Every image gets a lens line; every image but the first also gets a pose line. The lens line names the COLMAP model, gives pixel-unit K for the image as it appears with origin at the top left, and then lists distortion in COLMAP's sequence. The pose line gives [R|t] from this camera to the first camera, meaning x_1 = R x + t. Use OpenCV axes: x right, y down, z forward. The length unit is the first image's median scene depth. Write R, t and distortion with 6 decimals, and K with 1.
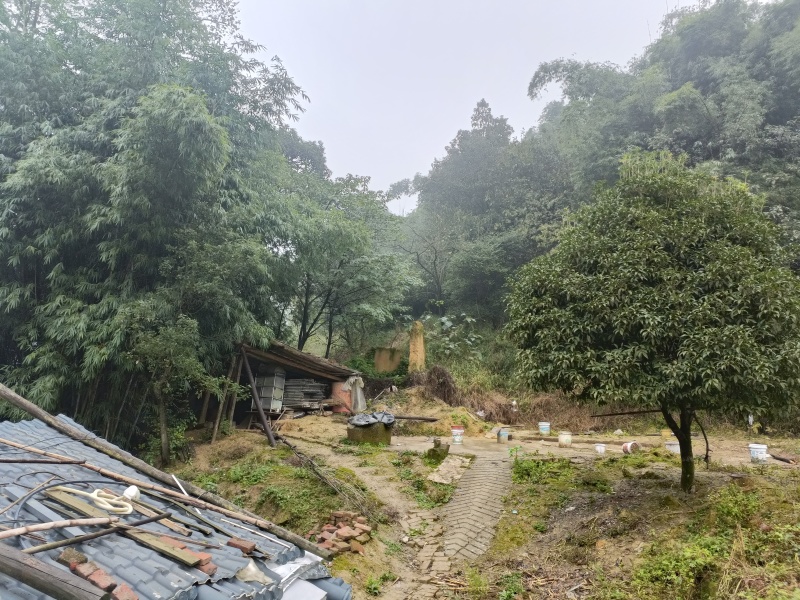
lens RADIAL K [[562.9, 0, 410.2], [0, 562.9, 309.3], [0, 0, 1]] dist [0.070751, -0.063592]
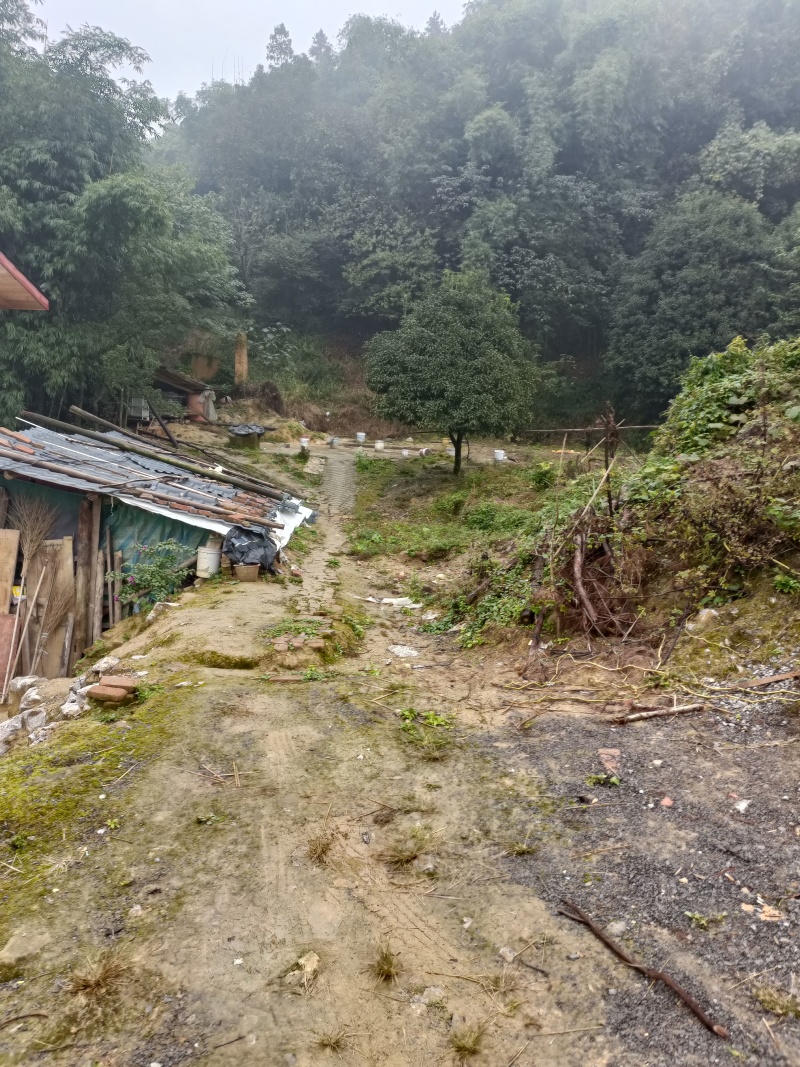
lens RADIAL K [[750.8, 0, 400.0], [0, 750.8, 533.5], [0, 0, 1]] dist [0.070751, -0.063592]
pose [[0.935619, -0.028472, 0.351860, -0.397549], [-0.092877, 0.941771, 0.323173, -0.198538], [-0.340573, -0.335047, 0.878495, -0.828970]]
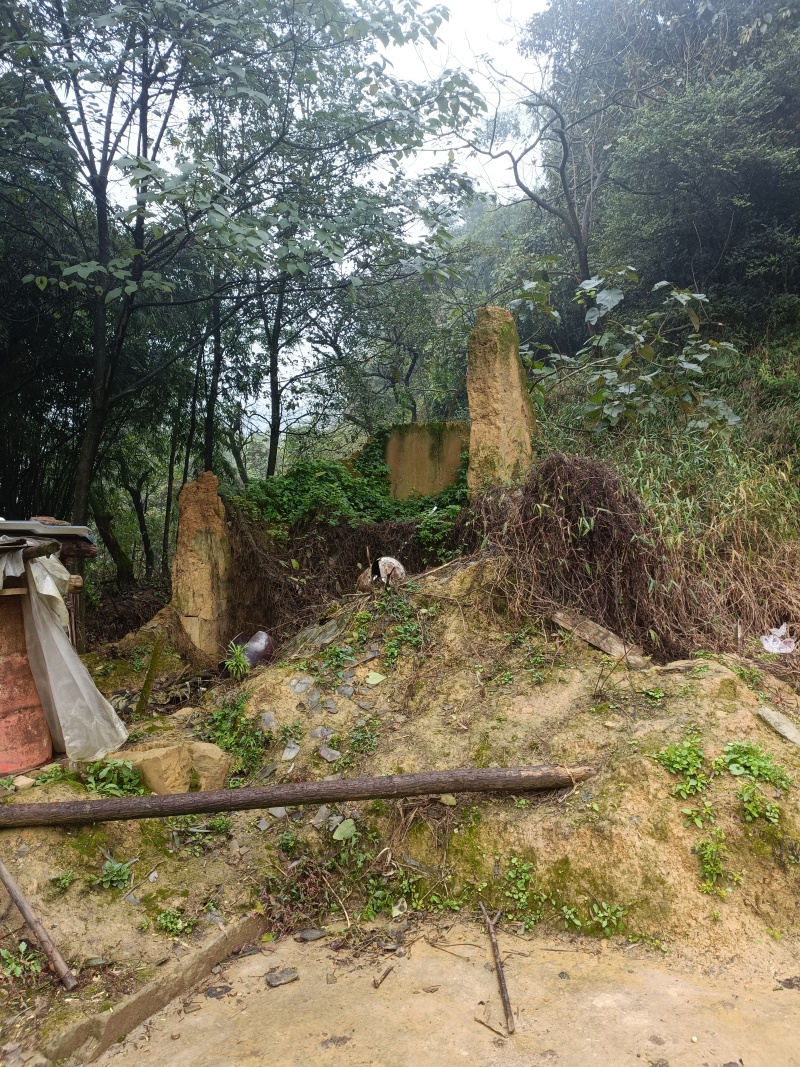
lens RADIAL K [[750.8, 0, 400.0], [0, 750.8, 533.5], [0, 0, 1]] dist [0.070751, -0.063592]
pose [[0.972677, -0.075806, -0.219439, 0.077027], [0.110738, 0.982229, 0.151537, 0.128622], [0.204052, -0.171697, 0.963786, 1.146966]]
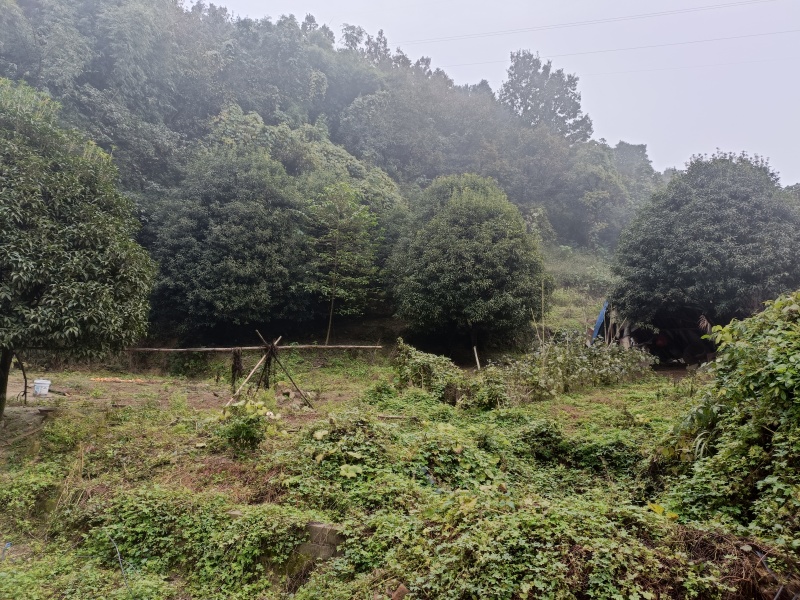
lens RADIAL K [[562.9, 0, 410.2], [0, 562.9, 309.3], [0, 0, 1]] dist [0.070751, -0.063592]
pose [[0.368987, 0.102207, 0.923798, -0.155072], [-0.208228, 0.977761, -0.025006, -0.012642], [-0.905809, -0.183134, 0.382063, -0.018509]]
